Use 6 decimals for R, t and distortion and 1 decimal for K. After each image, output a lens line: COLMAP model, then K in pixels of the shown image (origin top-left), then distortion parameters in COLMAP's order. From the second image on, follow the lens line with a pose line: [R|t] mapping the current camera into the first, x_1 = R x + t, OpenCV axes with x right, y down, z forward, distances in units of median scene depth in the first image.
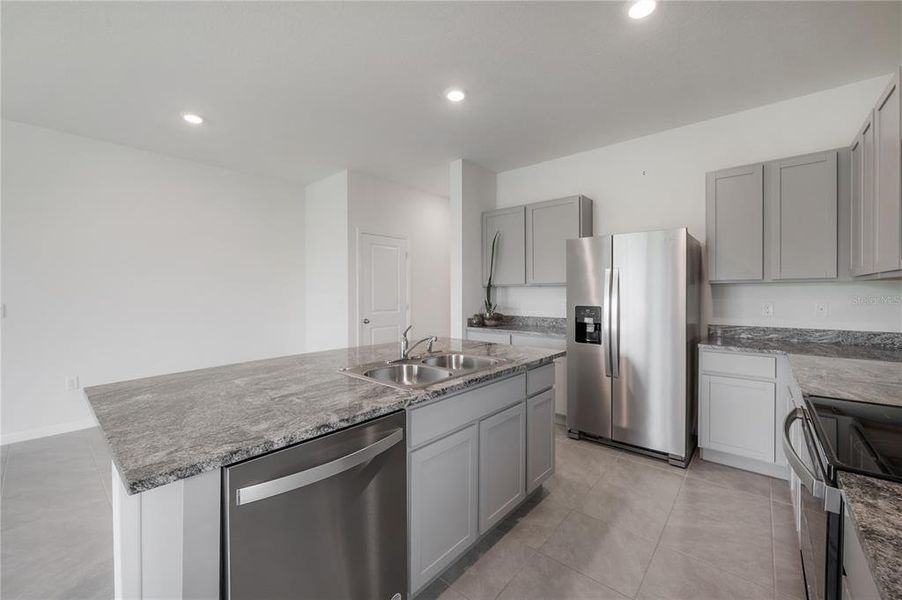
lens RADIAL K [[360.3, 0, 451.4], [0, 360.3, 293.1], [0, 0, 1]] dist [-0.007042, 0.000328]
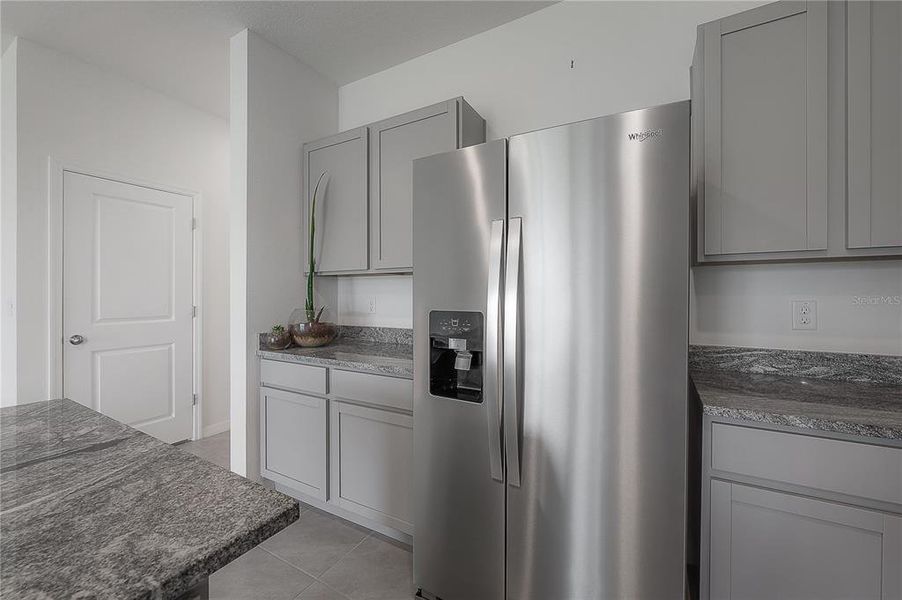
lens RADIAL K [[360.3, 0, 450.5], [0, 360.3, 295.2], [0, 0, 1]] dist [-0.007042, 0.000328]
pose [[0.979769, 0.001712, 0.200122, 0.280579], [-0.001974, 0.999997, 0.001109, 0.016274], [-0.200120, -0.001482, 0.979770, 0.567569]]
